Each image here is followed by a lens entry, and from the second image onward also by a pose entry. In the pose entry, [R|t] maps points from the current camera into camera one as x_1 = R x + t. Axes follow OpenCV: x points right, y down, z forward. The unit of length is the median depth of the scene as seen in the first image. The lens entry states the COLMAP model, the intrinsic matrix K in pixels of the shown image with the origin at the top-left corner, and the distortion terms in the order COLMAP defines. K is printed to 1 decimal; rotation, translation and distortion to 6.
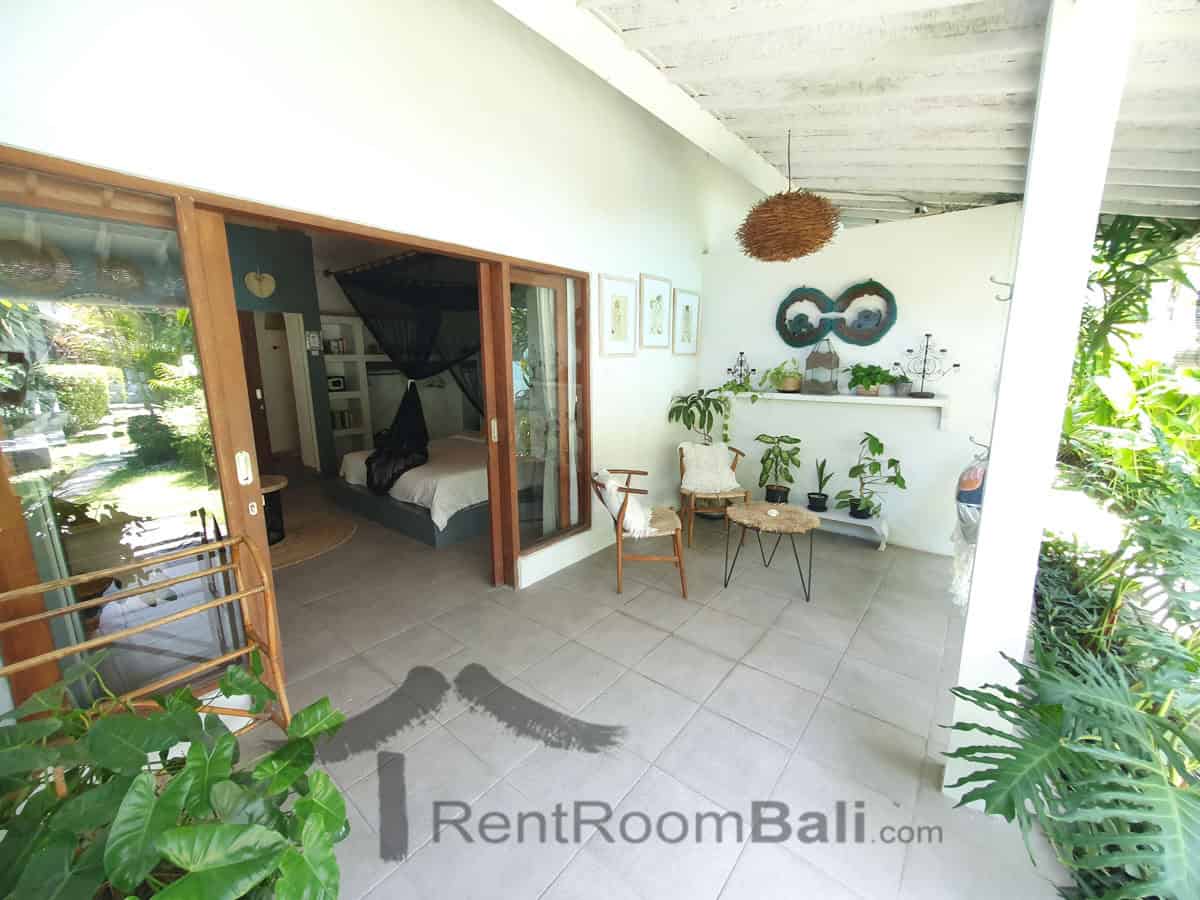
lens RADIAL K [[476.5, 0, 601.0], [0, 476.5, 448.1], [0, 0, 1]] dist [-0.000328, -0.000001]
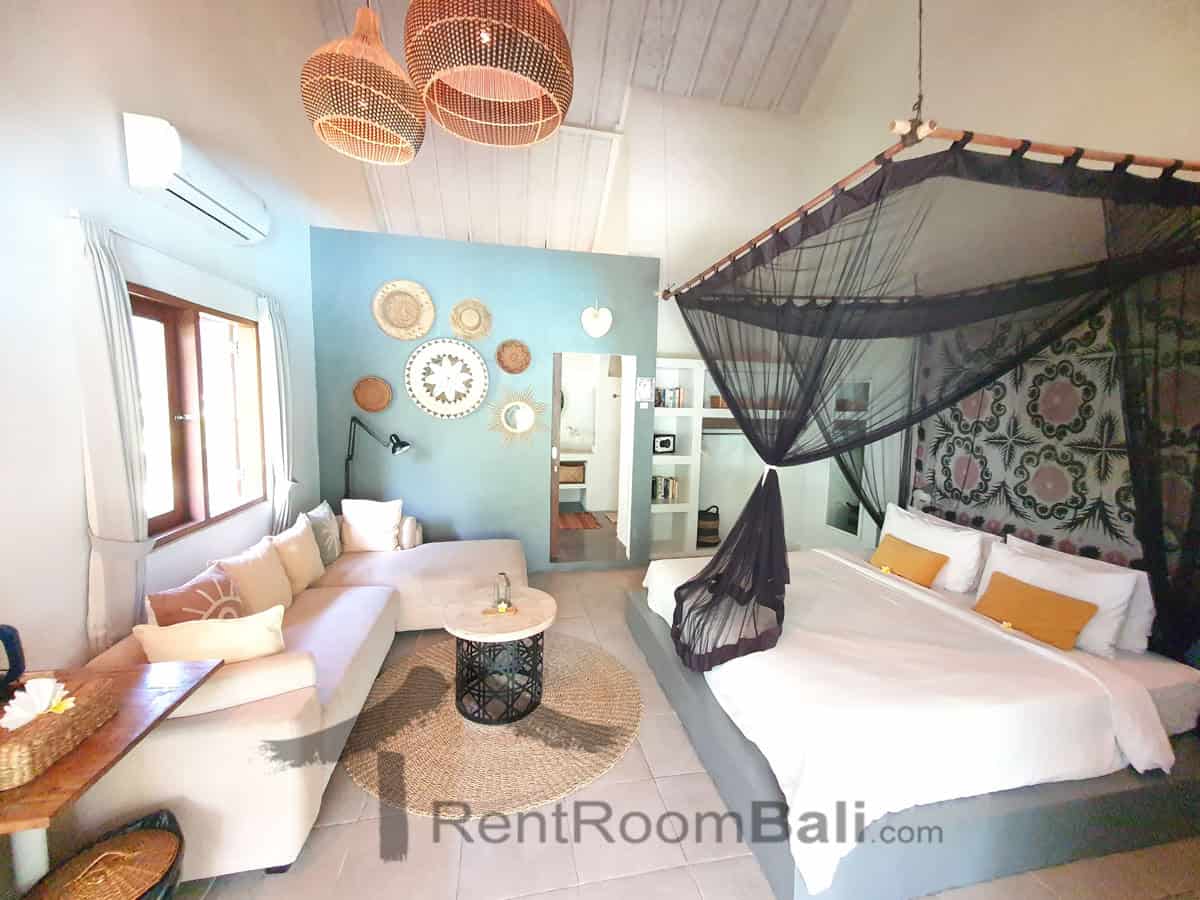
lens RADIAL K [[476.5, 0, 597.7], [0, 476.5, 450.7], [0, 0, 1]] dist [-0.000328, -0.000001]
pose [[0.777689, 0.092721, -0.621773, -0.159614], [-0.147149, 0.988435, -0.036650, -0.082425], [0.611184, 0.119996, 0.782339, 0.334733]]
